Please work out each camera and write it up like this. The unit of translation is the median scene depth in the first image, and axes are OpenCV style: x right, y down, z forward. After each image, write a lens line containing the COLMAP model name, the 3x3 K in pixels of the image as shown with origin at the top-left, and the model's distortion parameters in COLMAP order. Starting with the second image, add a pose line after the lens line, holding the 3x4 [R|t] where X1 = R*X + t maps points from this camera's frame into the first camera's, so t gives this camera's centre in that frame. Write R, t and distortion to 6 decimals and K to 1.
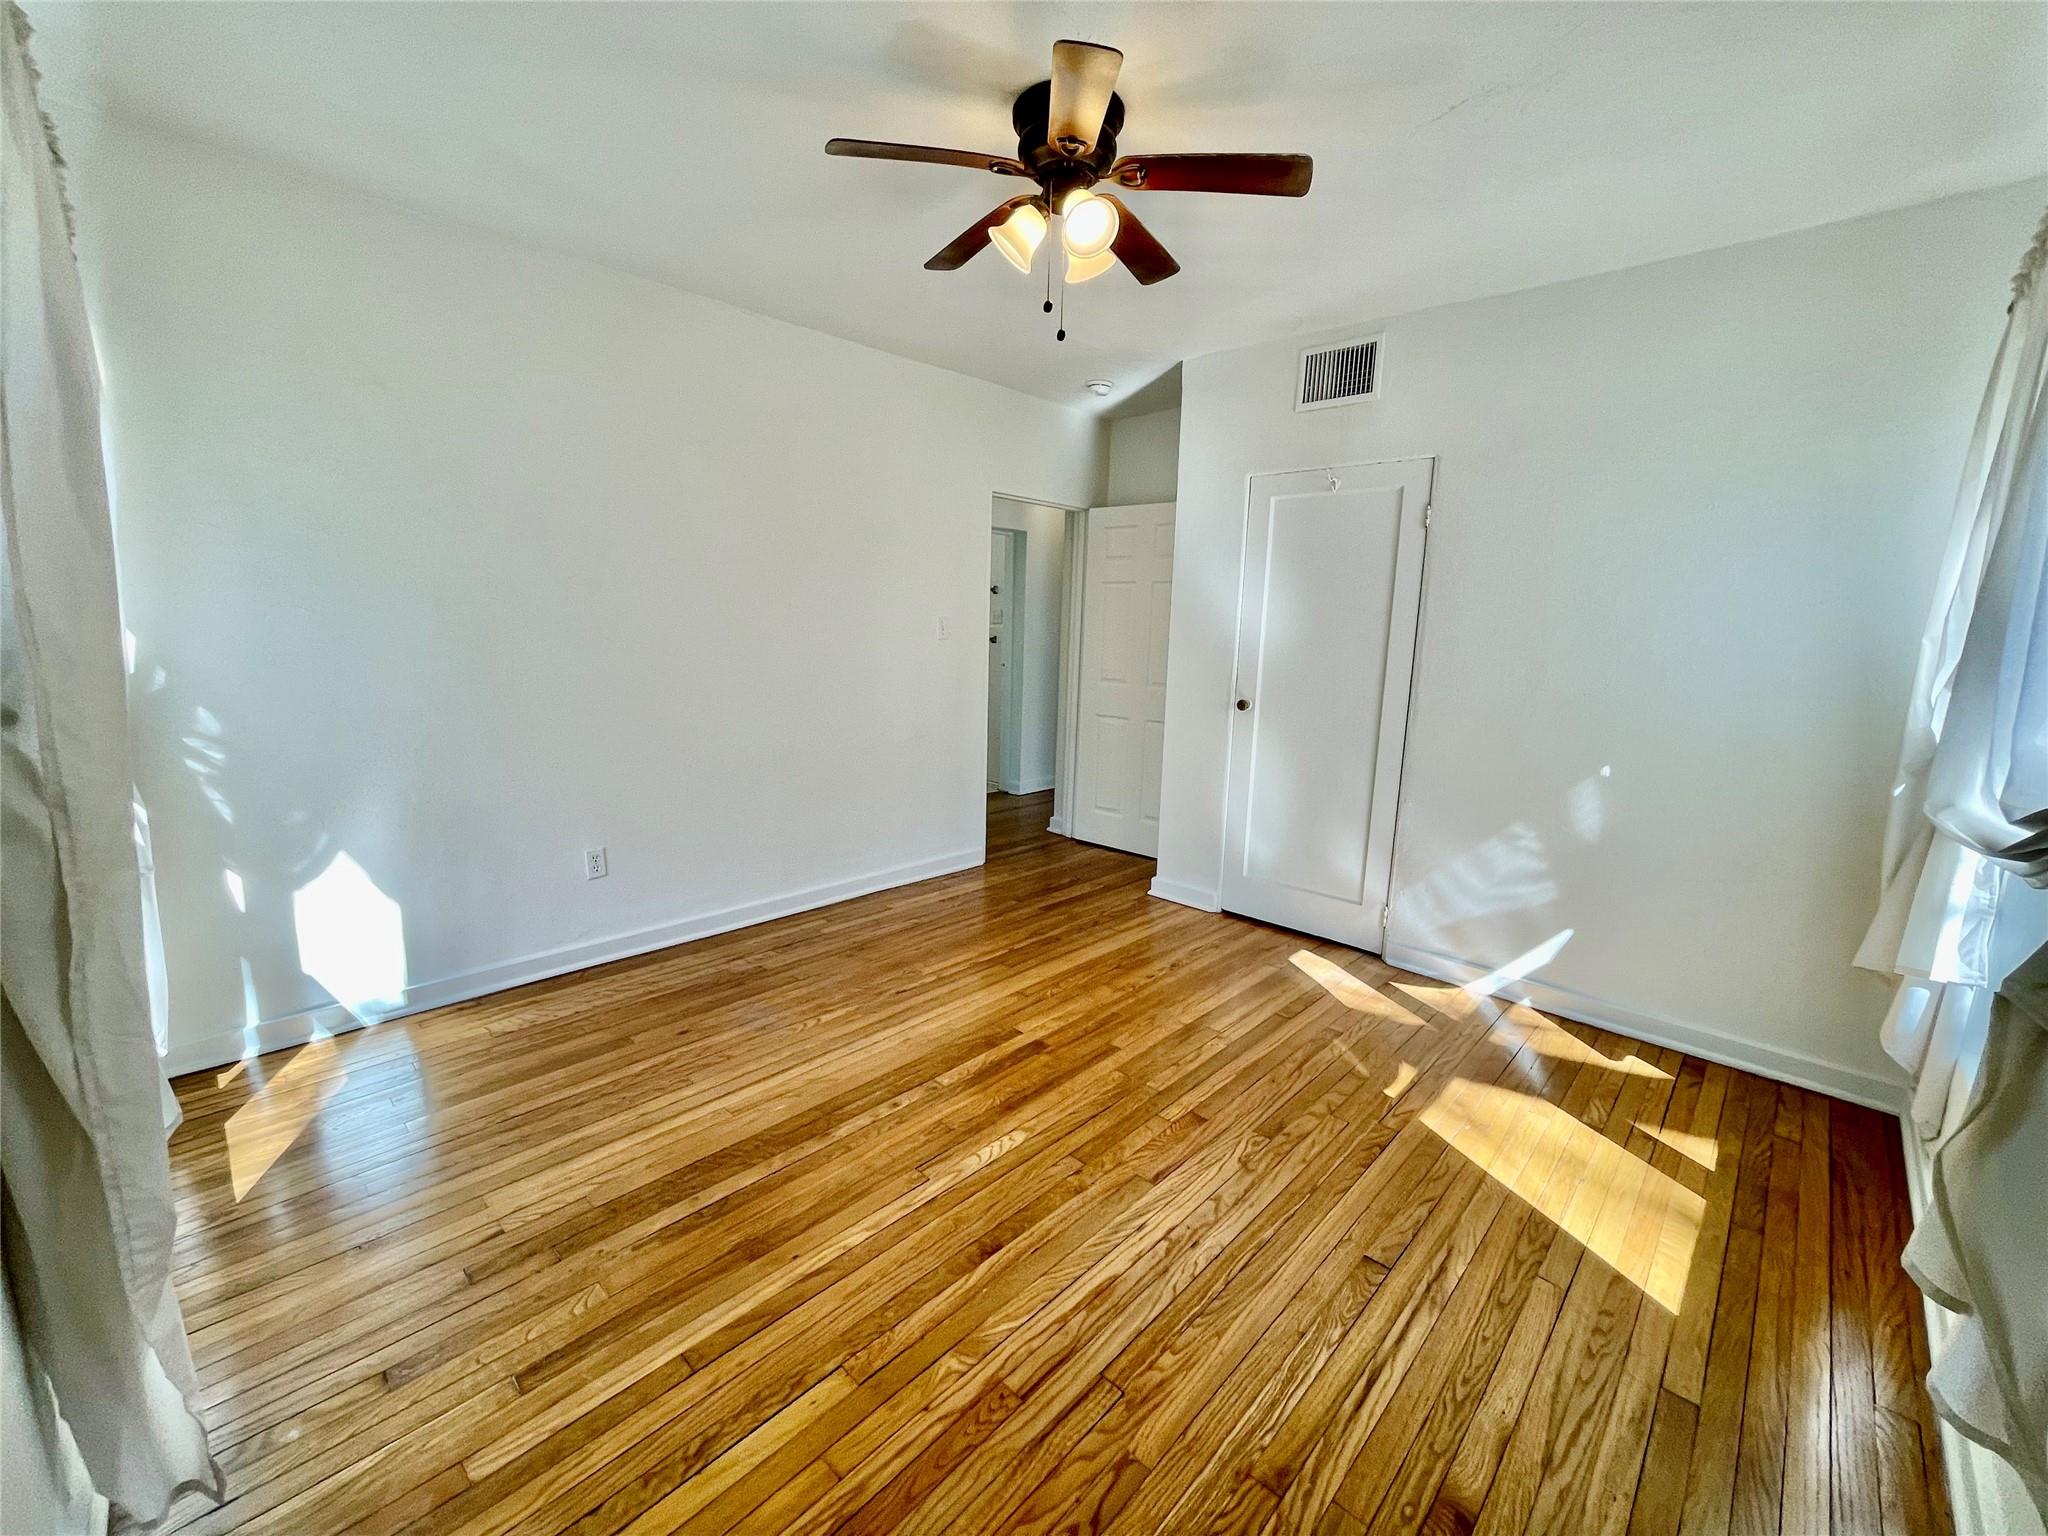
lens RADIAL K [[827.5, 0, 1020.4], [0, 827.5, 771.0], [0, 0, 1]] dist [-0.002021, -0.000468]
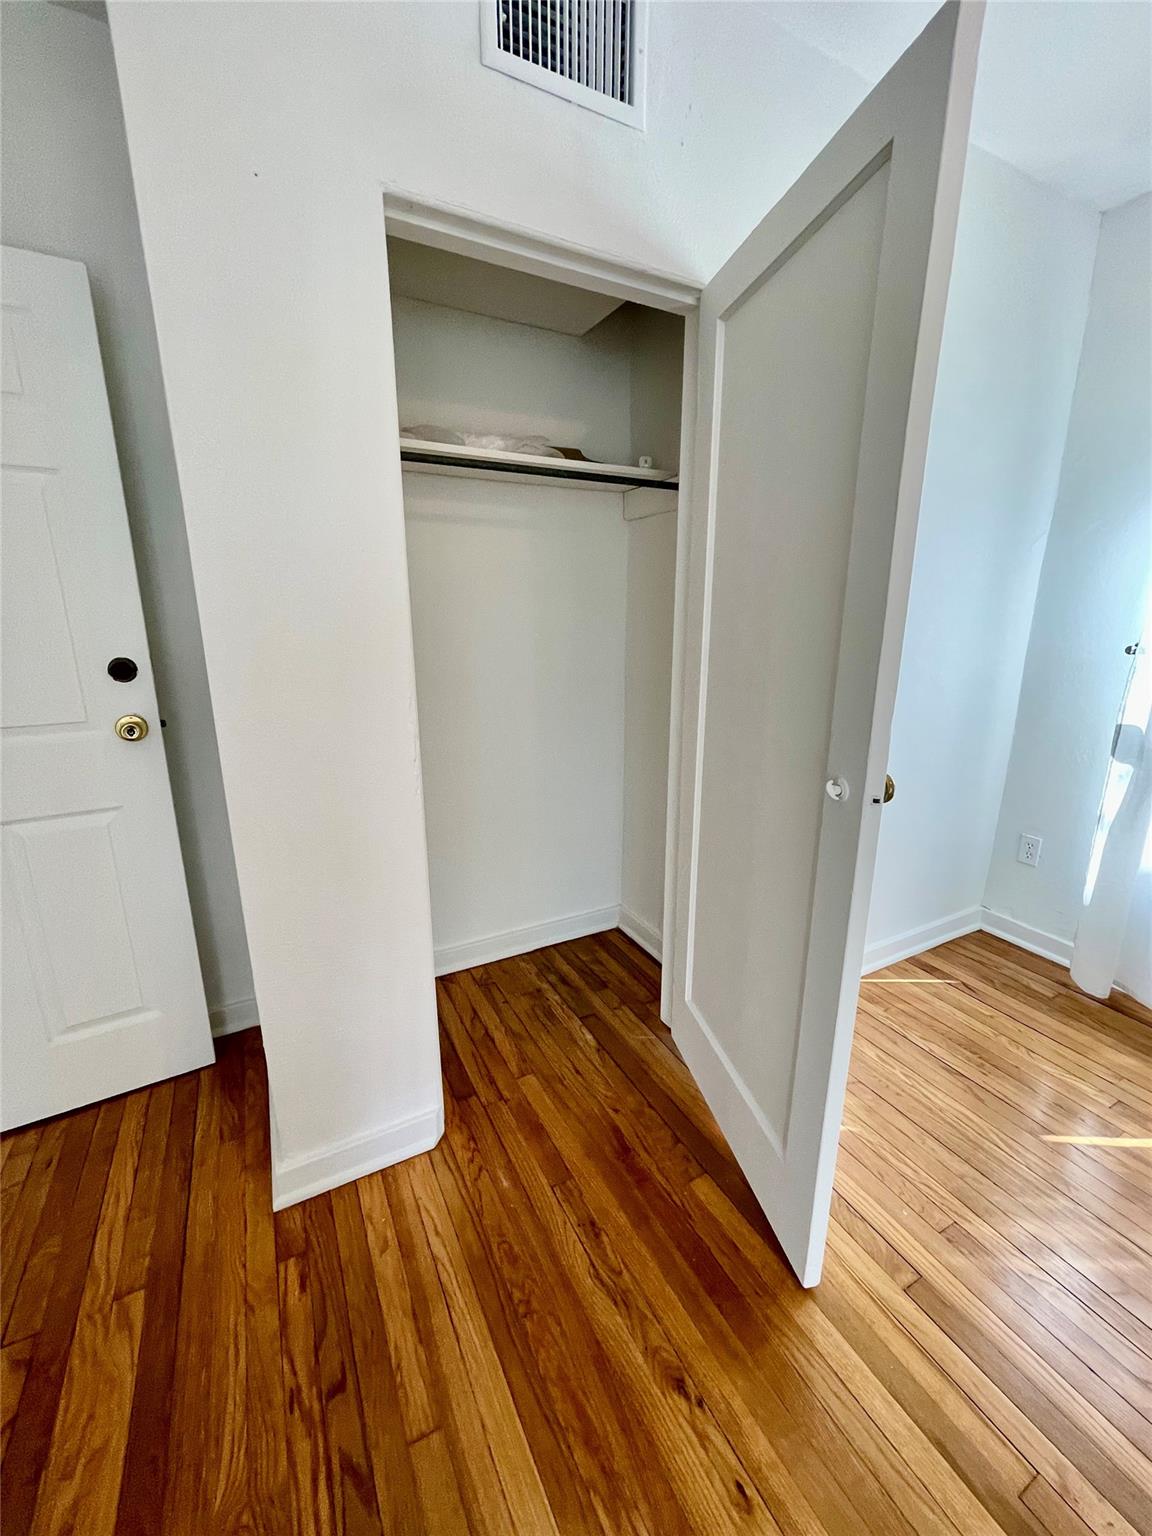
lens RADIAL K [[620.6, 0, 578.4], [0, 620.6, 759.6], [0, 0, 1]] dist [-0.002021, -0.000468]
pose [[0.320178, -0.257471, 0.911699, -0.033958], [0.184273, 0.960905, 0.206653, -0.132448], [-0.929263, 0.101836, 0.355106, 0.808560]]
